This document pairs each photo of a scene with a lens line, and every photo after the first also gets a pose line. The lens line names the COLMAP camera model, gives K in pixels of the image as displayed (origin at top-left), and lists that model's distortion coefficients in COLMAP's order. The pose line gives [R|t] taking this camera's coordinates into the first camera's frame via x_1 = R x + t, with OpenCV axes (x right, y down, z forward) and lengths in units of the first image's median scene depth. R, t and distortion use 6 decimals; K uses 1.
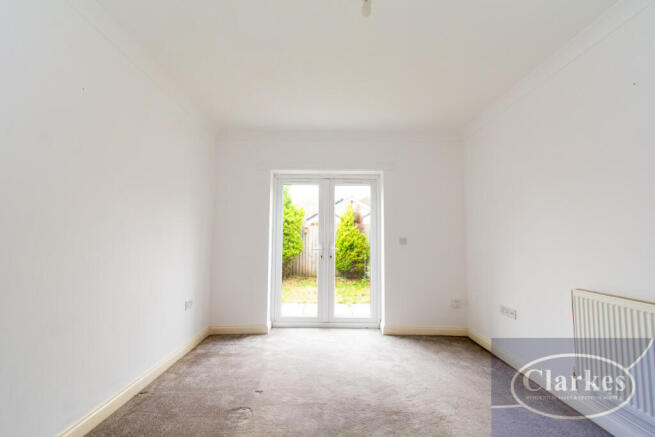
lens RADIAL K [[290.1, 0, 326.4], [0, 290.1, 218.4], [0, 0, 1]] dist [-0.007251, -0.001379]
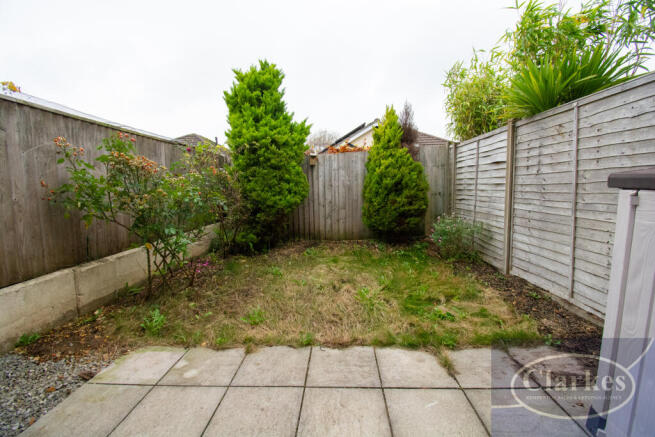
lens RADIAL K [[290.1, 0, 325.8], [0, 290.1, 220.5], [0, 0, 1]] dist [-0.007251, -0.001379]
pose [[0.998512, -0.024264, -0.048847, -0.021116], [0.033226, 0.980835, 0.191988, 0.050749], [0.043252, -0.193325, 0.980181, 0.450226]]
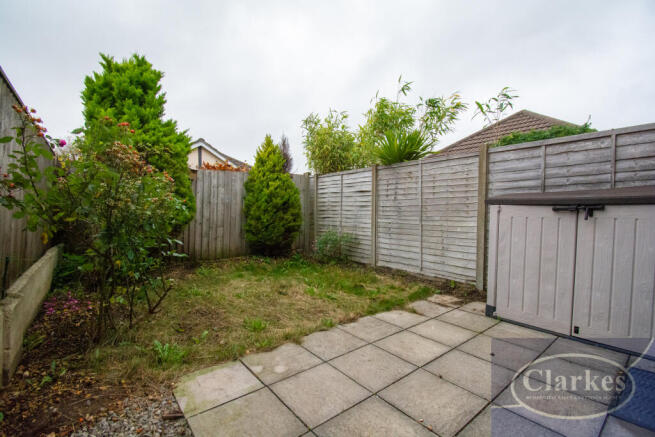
lens RADIAL K [[290.1, 0, 329.1], [0, 290.1, 217.4], [0, 0, 1]] dist [-0.007251, -0.001379]
pose [[0.776470, -0.013967, 0.630000, -0.228685], [-0.053997, 0.994602, 0.088602, 0.061271], [-0.627837, -0.102815, 0.771524, 0.450699]]
